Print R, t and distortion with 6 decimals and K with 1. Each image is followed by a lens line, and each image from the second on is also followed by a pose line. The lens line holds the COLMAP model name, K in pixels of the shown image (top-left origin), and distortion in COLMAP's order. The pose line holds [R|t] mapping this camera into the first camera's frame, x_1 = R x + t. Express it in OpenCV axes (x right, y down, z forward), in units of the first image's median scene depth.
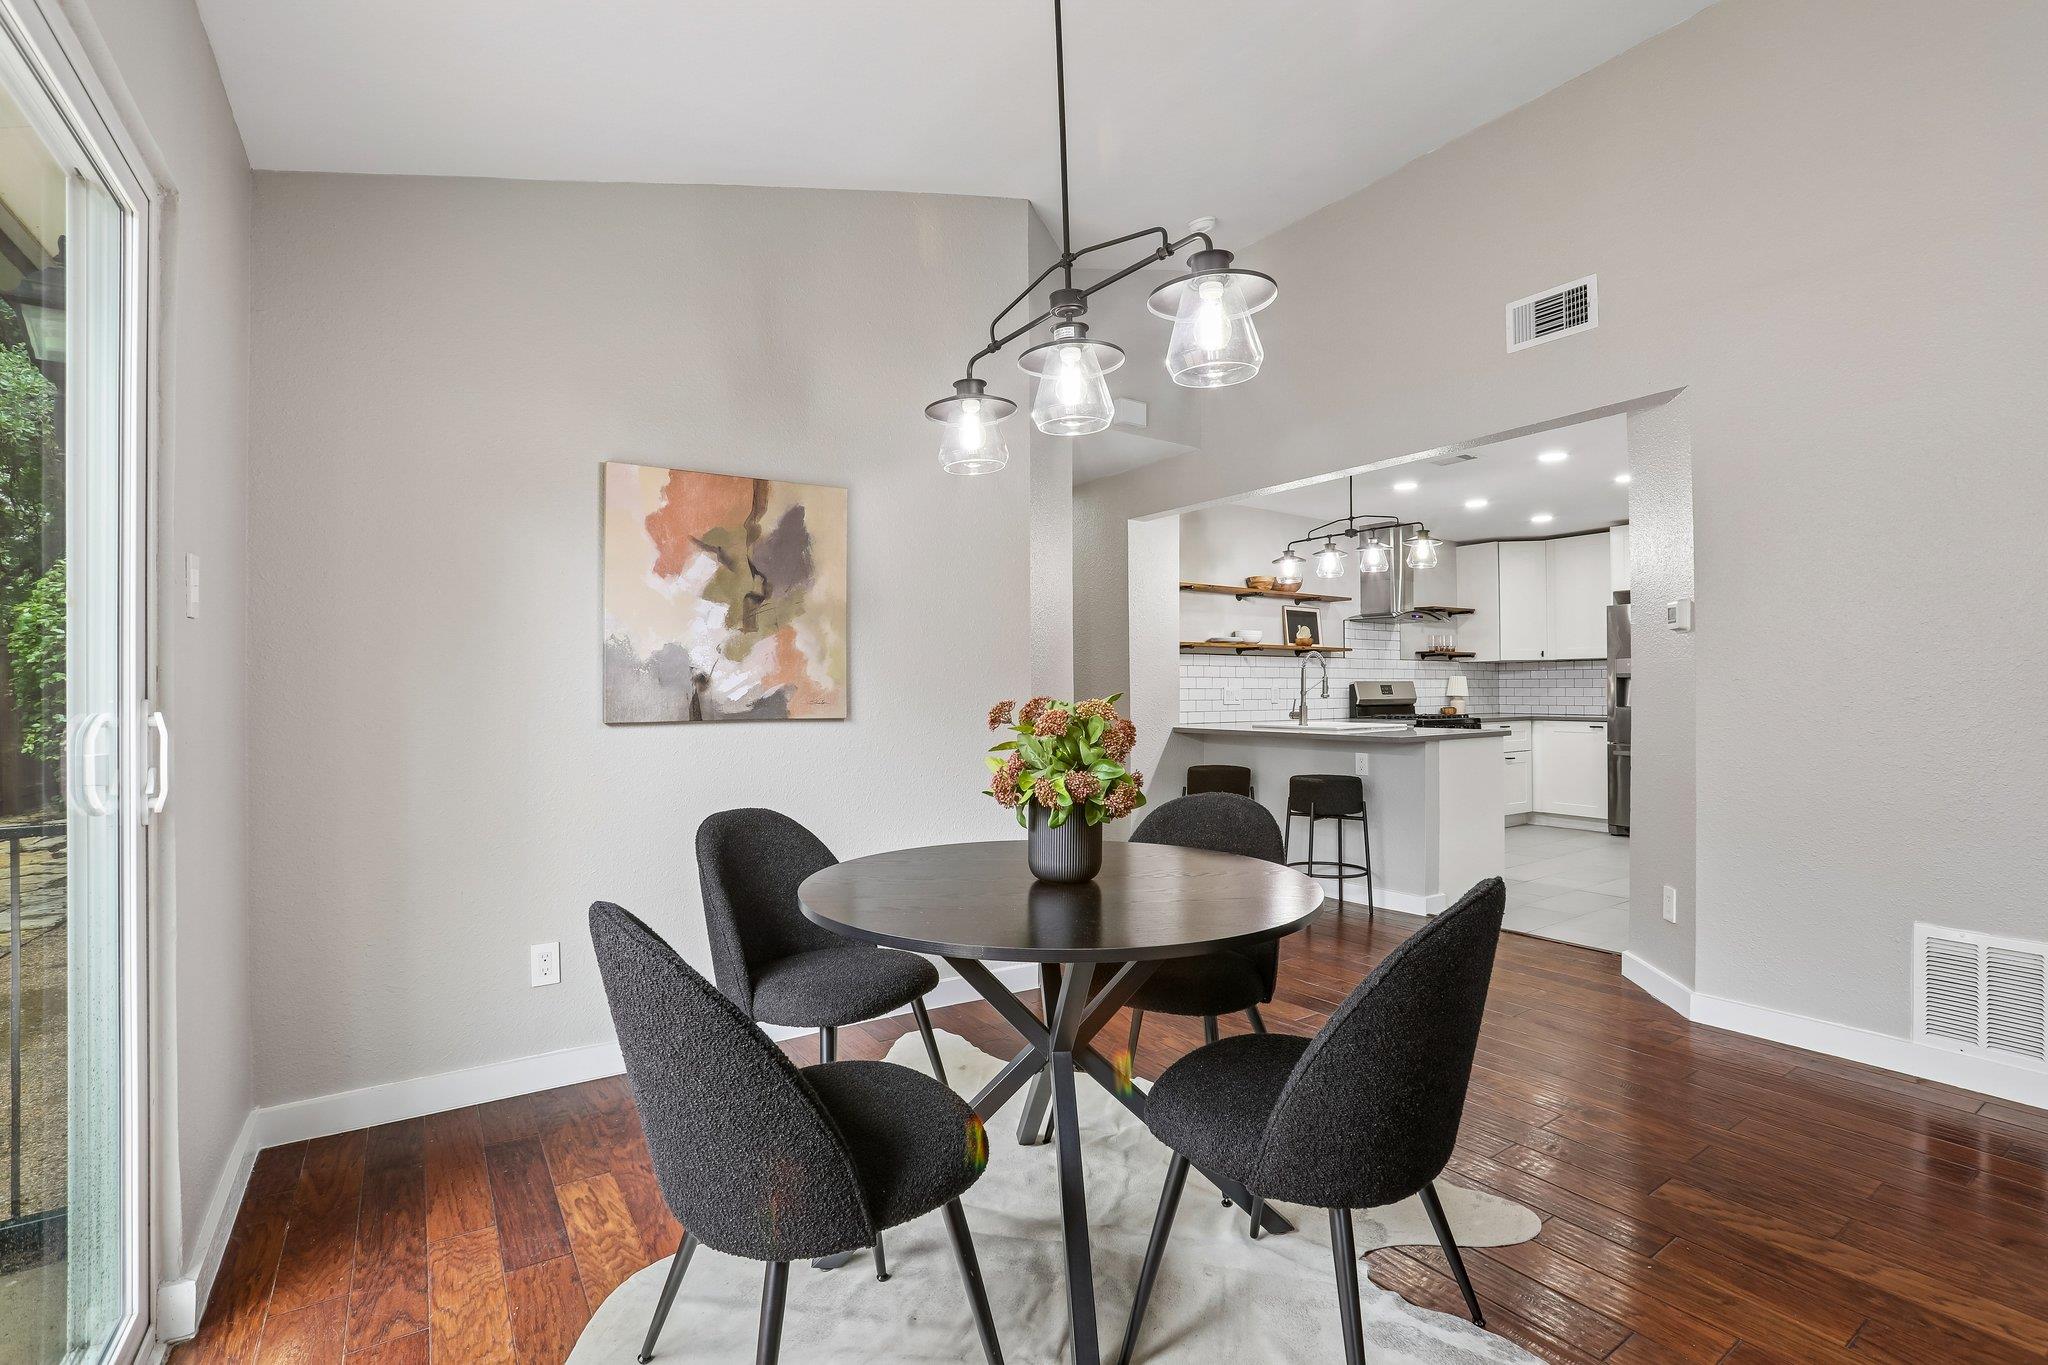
lens RADIAL K [[927.4, 0, 1024.0], [0, 927.4, 682.5], [0, 0, 1]] dist [-0.068572, 0.024530]
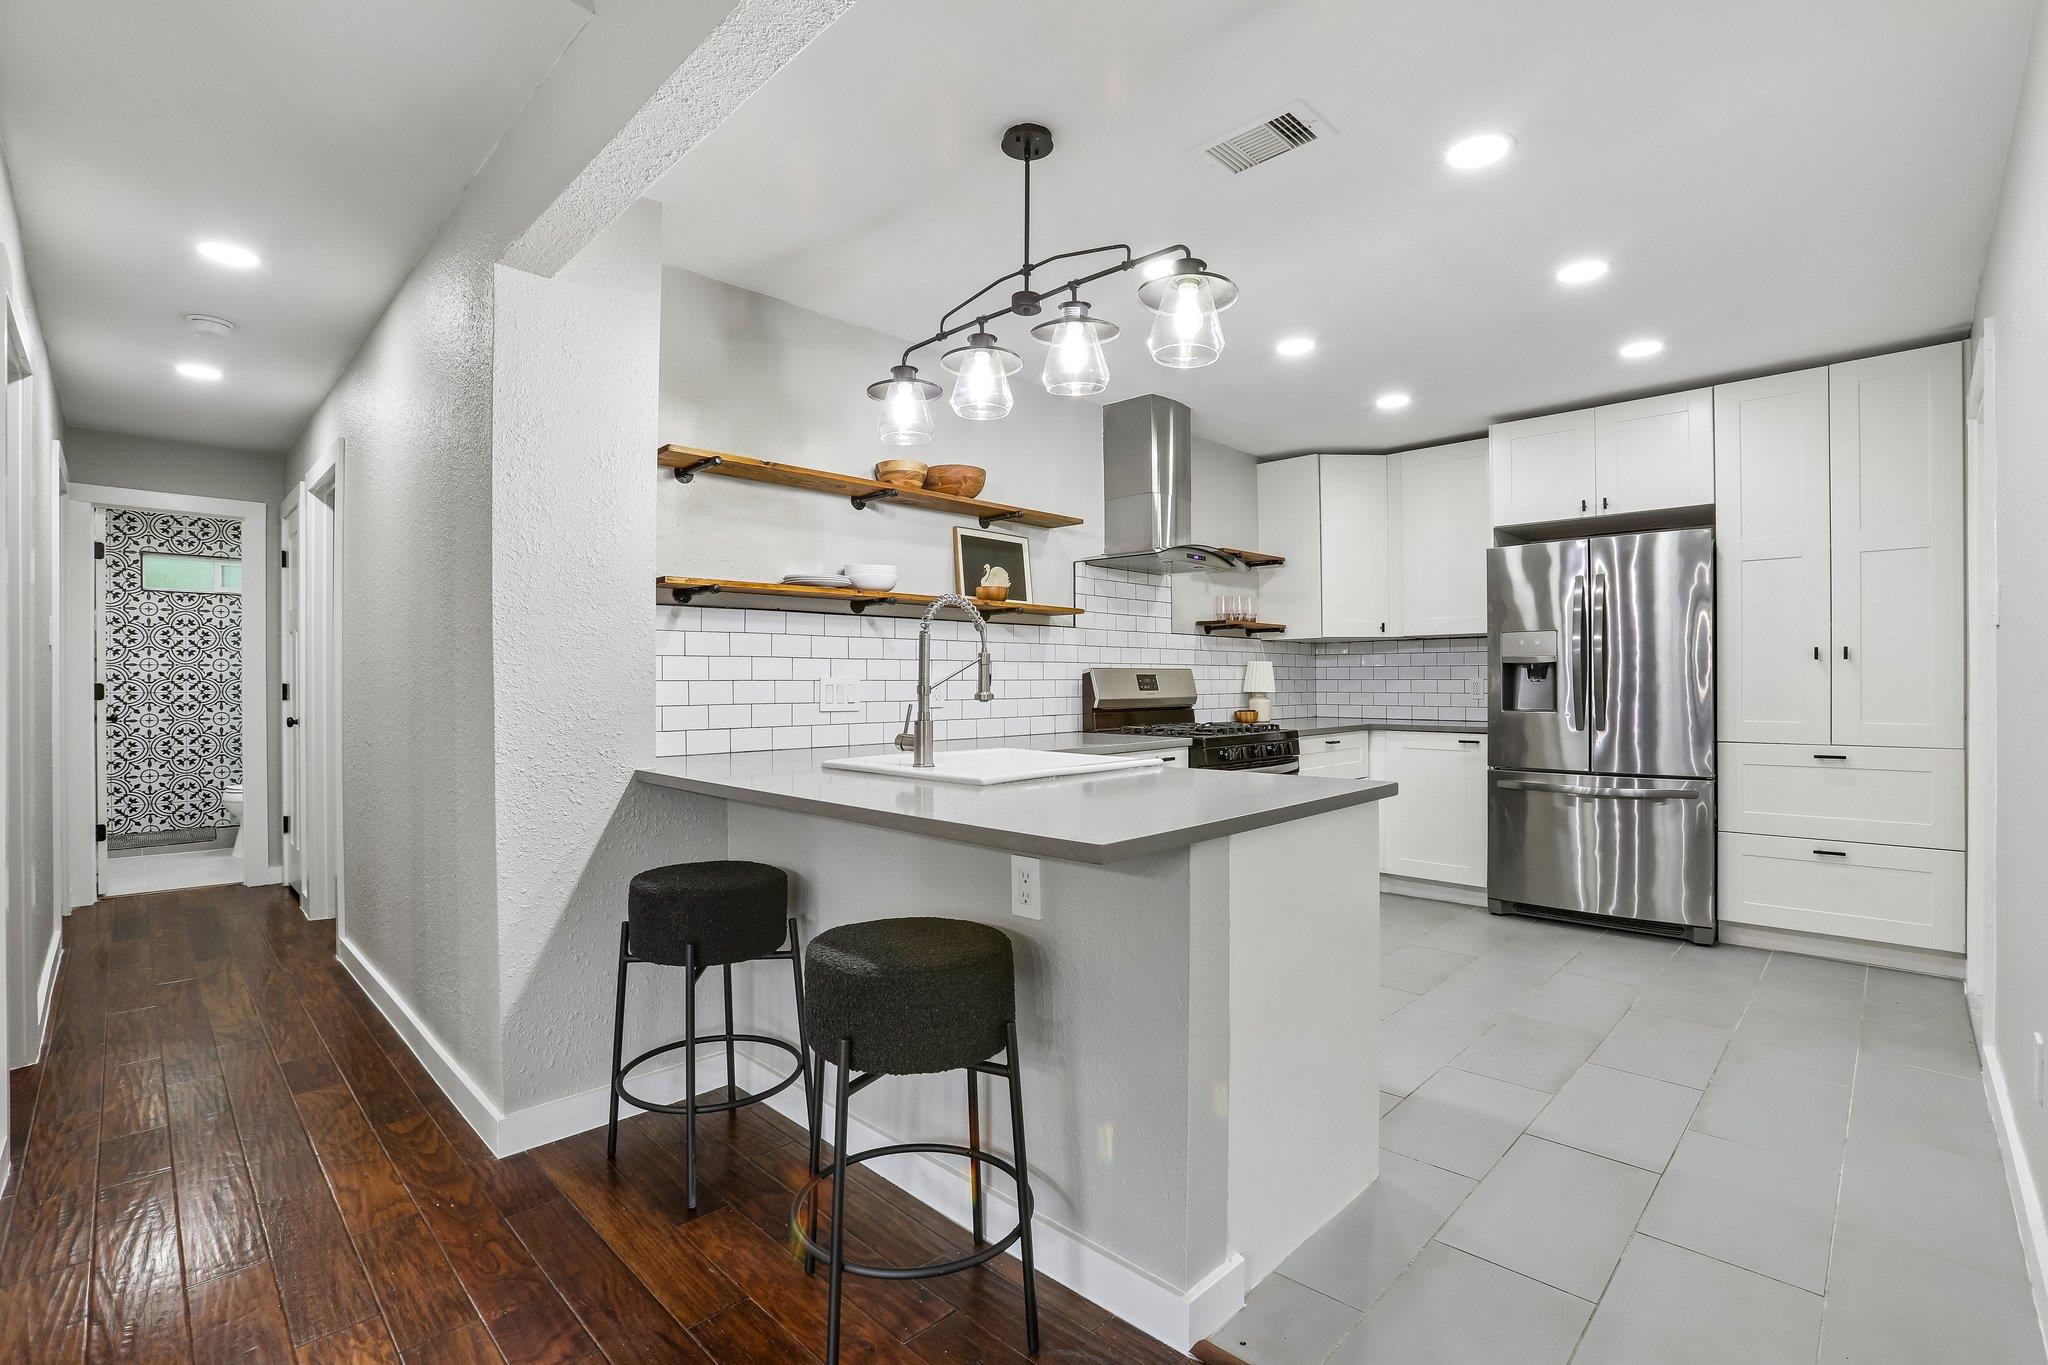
lens RADIAL K [[927.4, 0, 1024.0], [0, 927.4, 682.5], [0, 0, 1]] dist [-0.068572, 0.024530]
pose [[0.979677, -0.001101, 0.200580, 0.202202], [-0.000167, 0.999980, 0.006300, 0.004186], [-0.200583, -0.006206, 0.979657, 0.441513]]
